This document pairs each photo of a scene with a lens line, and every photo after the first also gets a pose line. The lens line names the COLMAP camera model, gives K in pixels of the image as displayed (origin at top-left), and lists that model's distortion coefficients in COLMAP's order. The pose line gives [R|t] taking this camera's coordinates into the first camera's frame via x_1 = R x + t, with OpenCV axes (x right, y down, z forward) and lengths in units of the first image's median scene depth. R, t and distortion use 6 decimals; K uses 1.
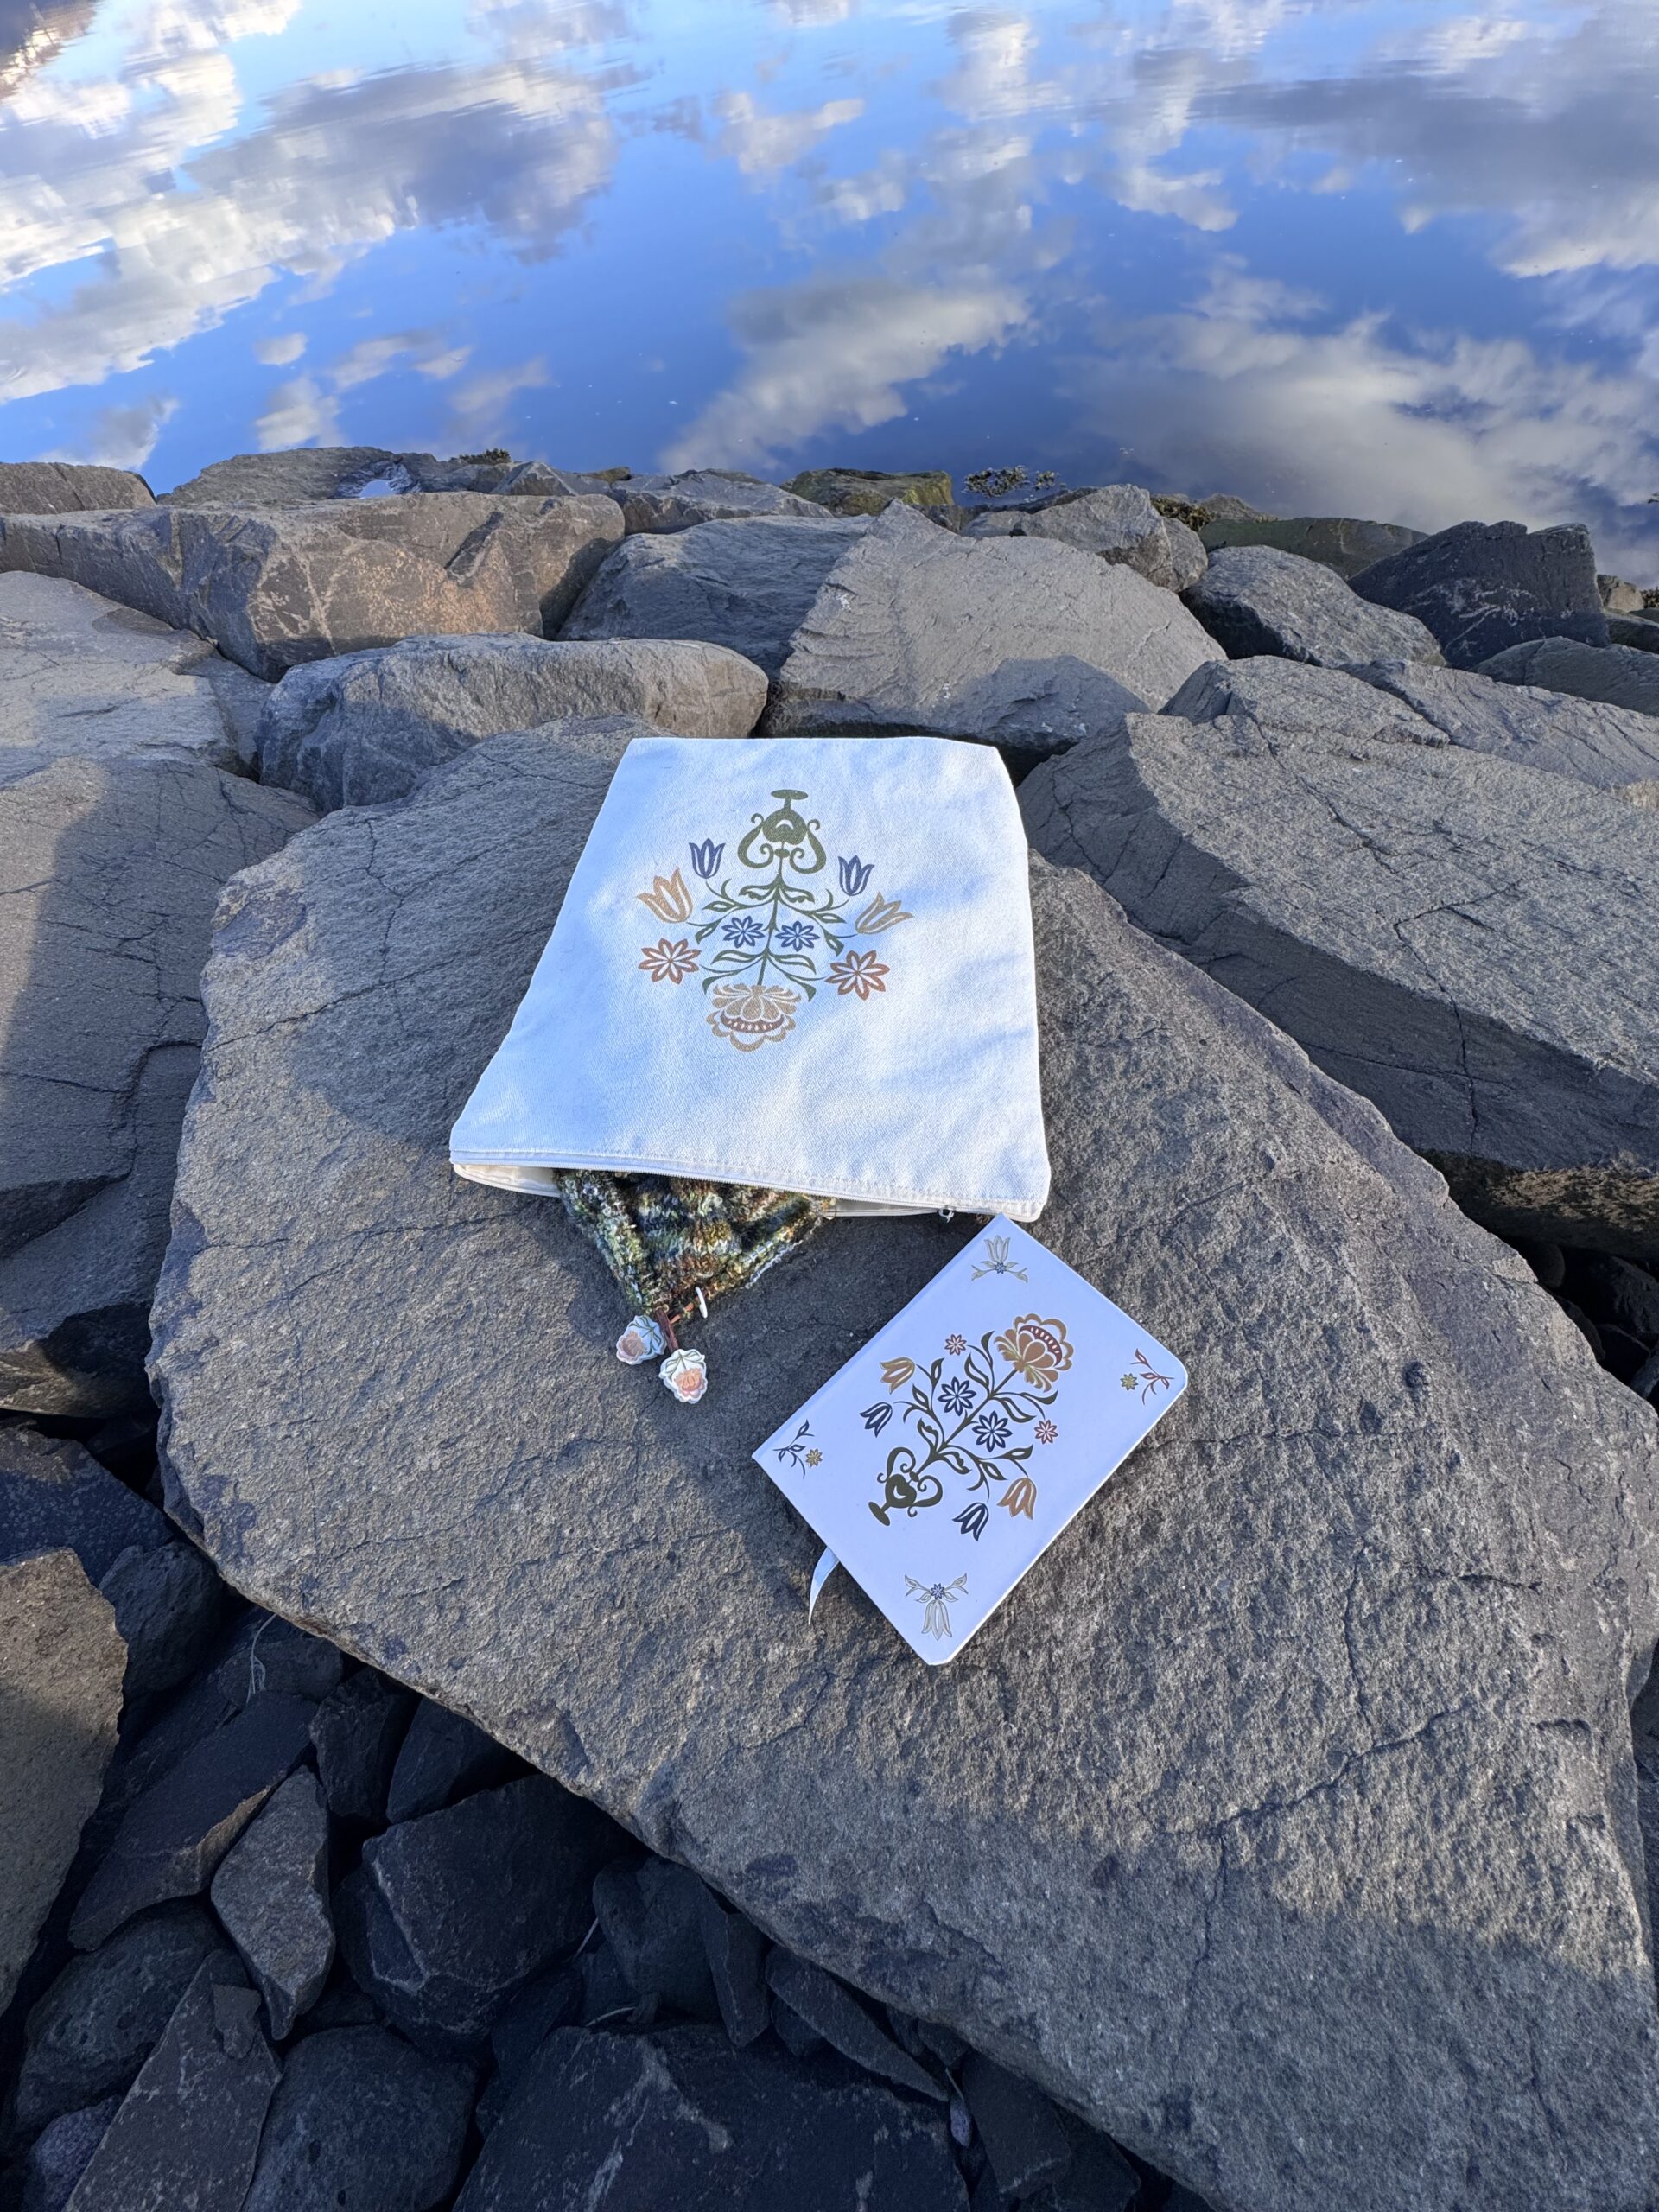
lens RADIAL K [[885.1, 0, 829.5], [0, 885.1, 1106.0], [0, 0, 1]] dist [-0.000690, -0.000112]
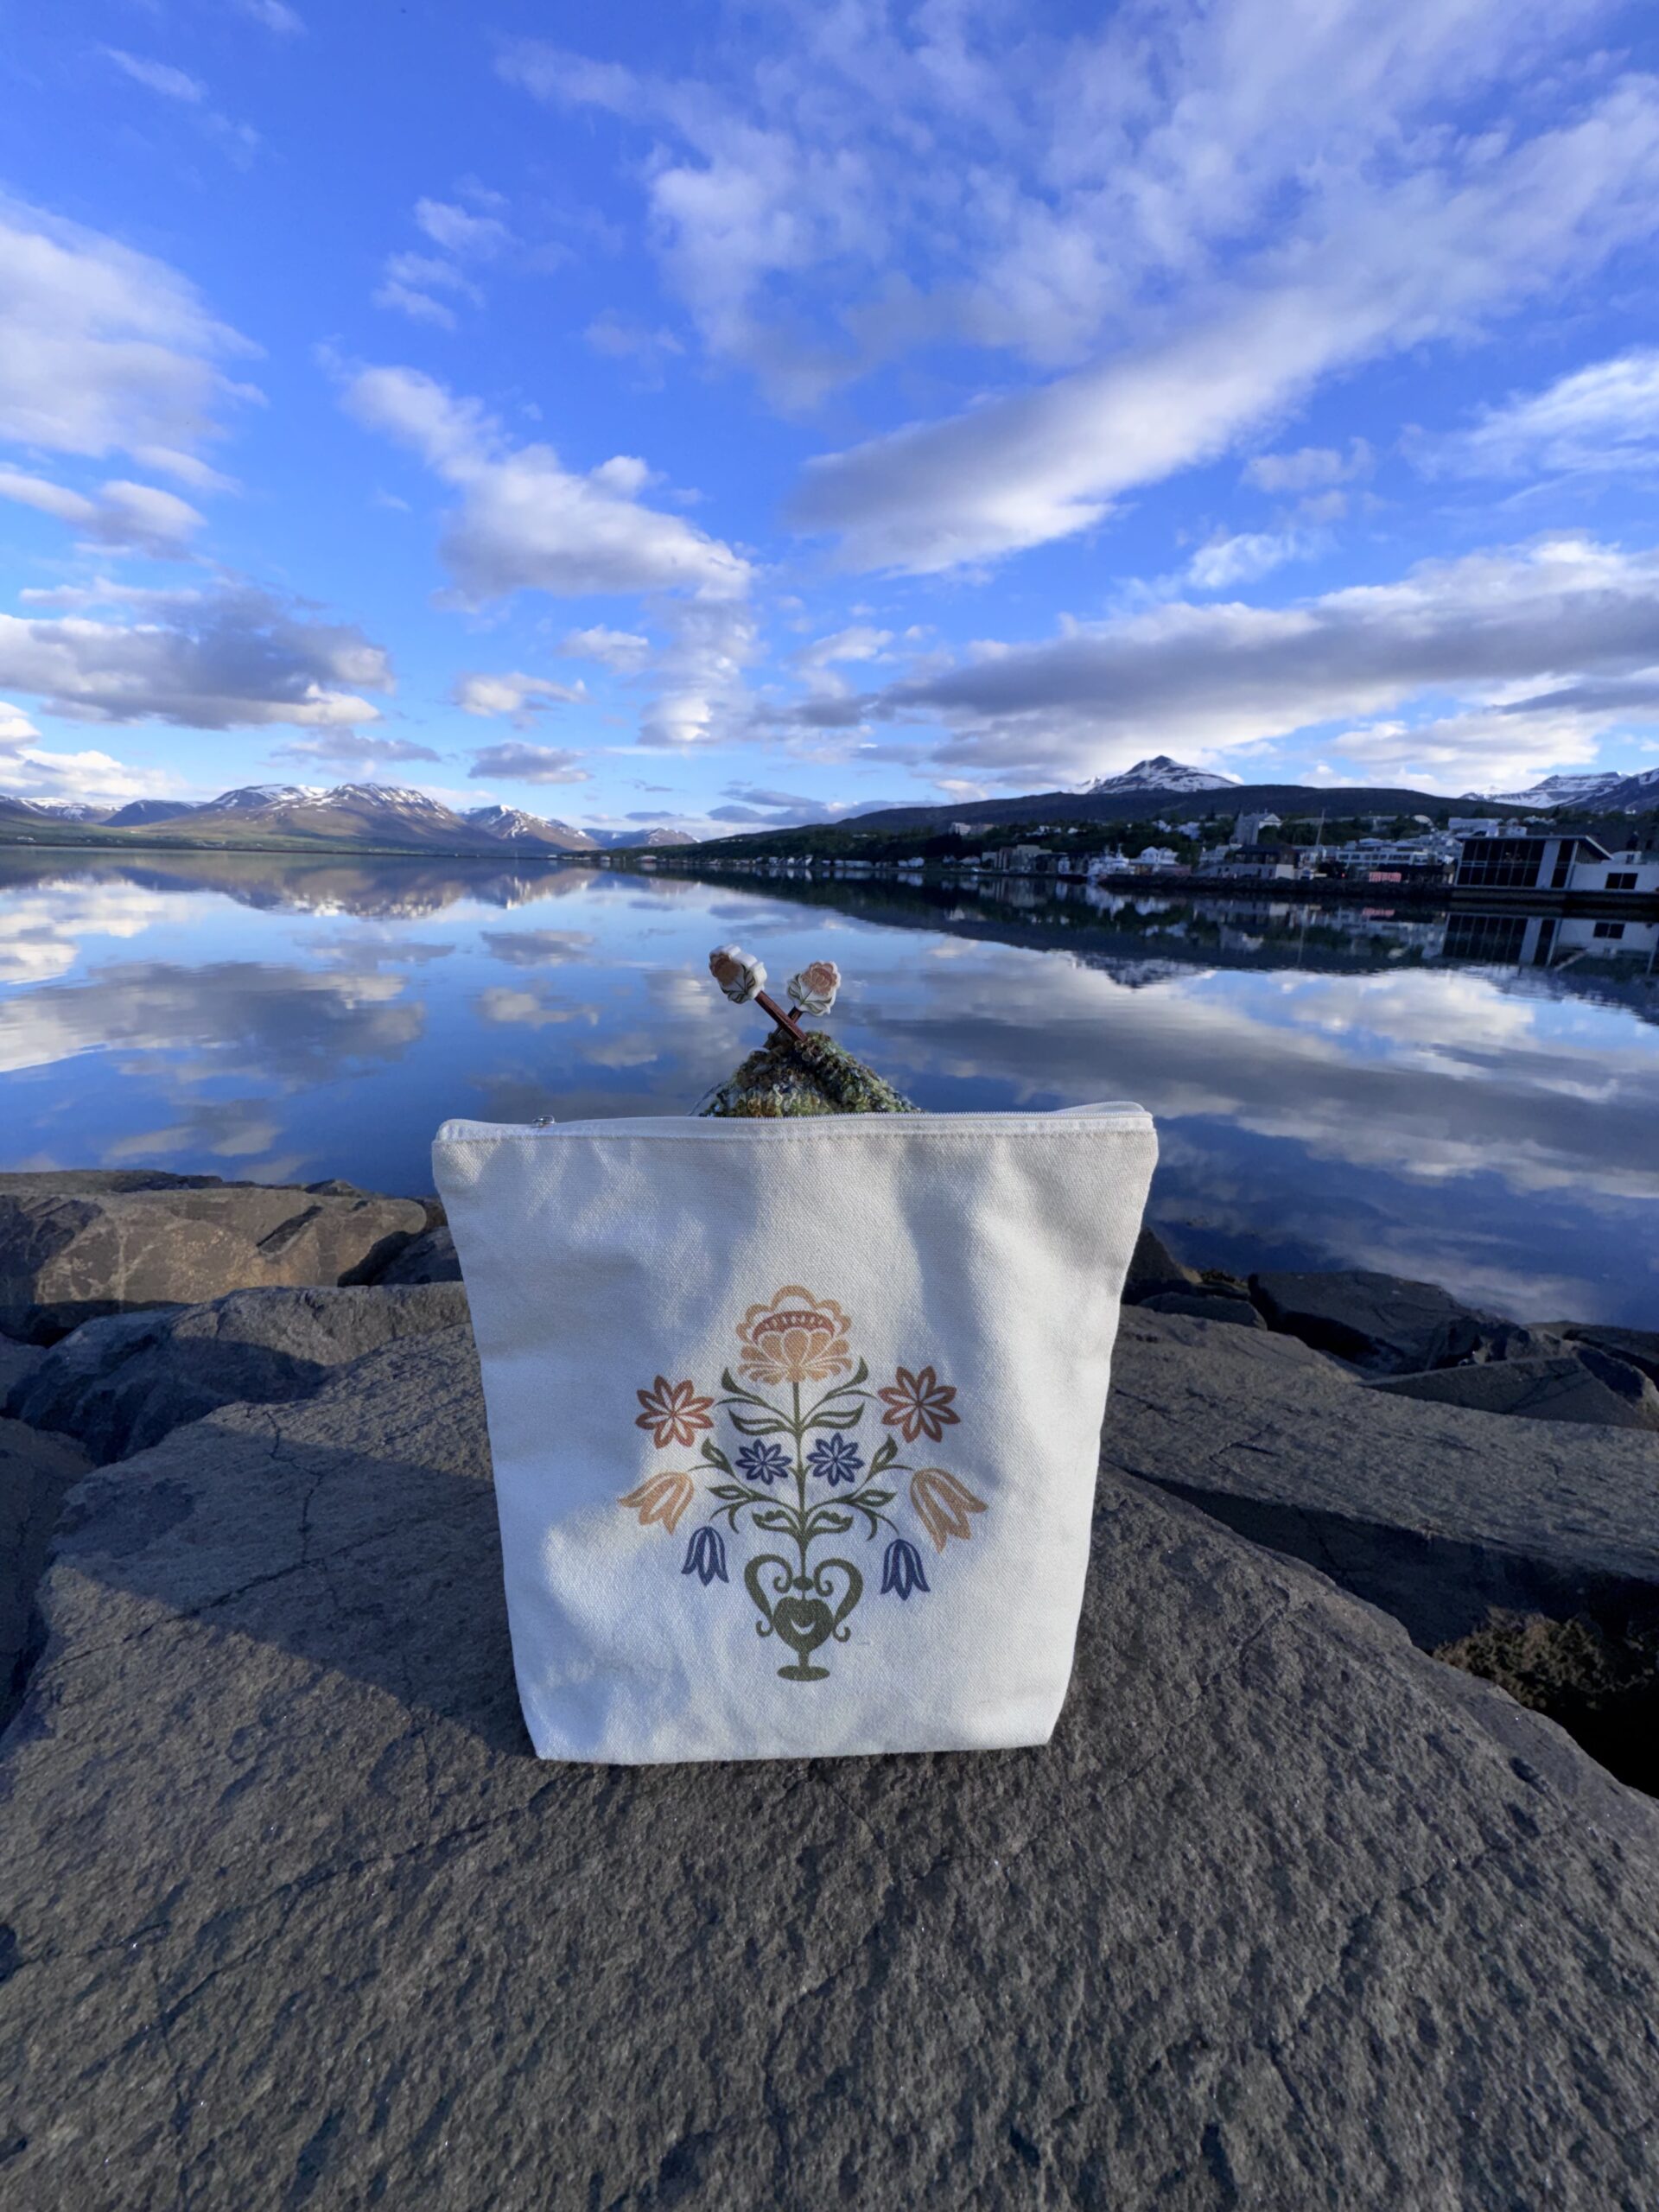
lens RADIAL K [[885.1, 0, 829.5], [0, 885.1, 1106.0], [0, 0, 1]] dist [-0.000690, -0.000112]
pose [[0.954633, 0.040848, 0.294969, -0.364700], [0.169472, 0.739963, -0.650949, 0.223315], [-0.244856, 0.671406, 0.699470, -0.026917]]
